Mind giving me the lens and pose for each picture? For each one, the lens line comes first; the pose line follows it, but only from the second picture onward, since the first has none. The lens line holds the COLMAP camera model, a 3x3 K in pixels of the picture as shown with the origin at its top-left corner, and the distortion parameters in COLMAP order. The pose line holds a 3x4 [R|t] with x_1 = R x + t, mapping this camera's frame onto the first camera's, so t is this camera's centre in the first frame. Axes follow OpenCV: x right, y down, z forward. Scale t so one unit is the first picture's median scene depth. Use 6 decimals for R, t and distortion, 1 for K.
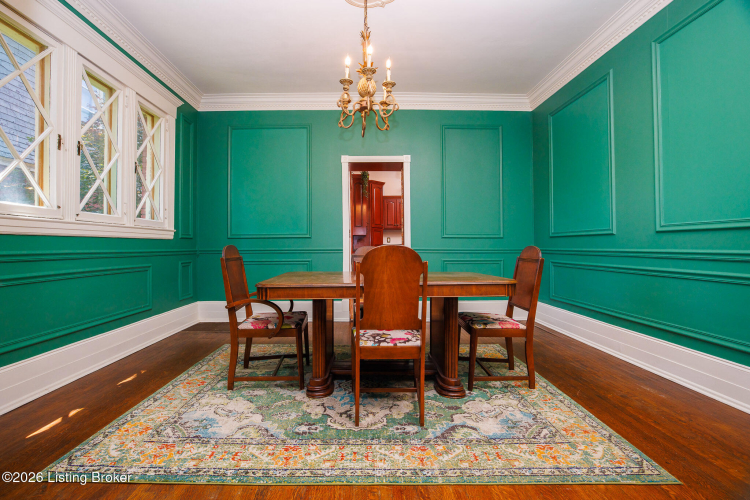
lens RADIAL K [[325.3, 0, 357.8], [0, 325.3, 248.7], [0, 0, 1]] dist [-0.023487, 0.003725]
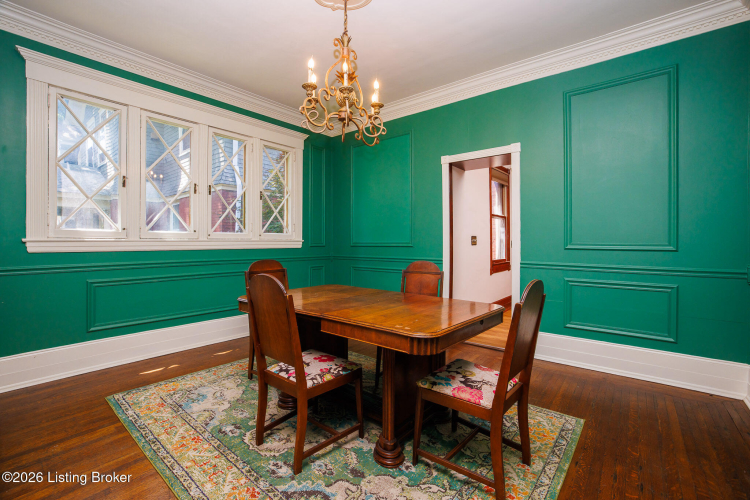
lens RADIAL K [[325.3, 0, 376.0], [0, 325.3, 249.3], [0, 0, 1]] dist [-0.023487, 0.003725]
pose [[0.776989, 0.017124, -0.629282, 0.886994], [-0.009801, 0.999838, 0.015106, -0.092851], [0.629438, -0.005570, 0.777030, 0.423558]]
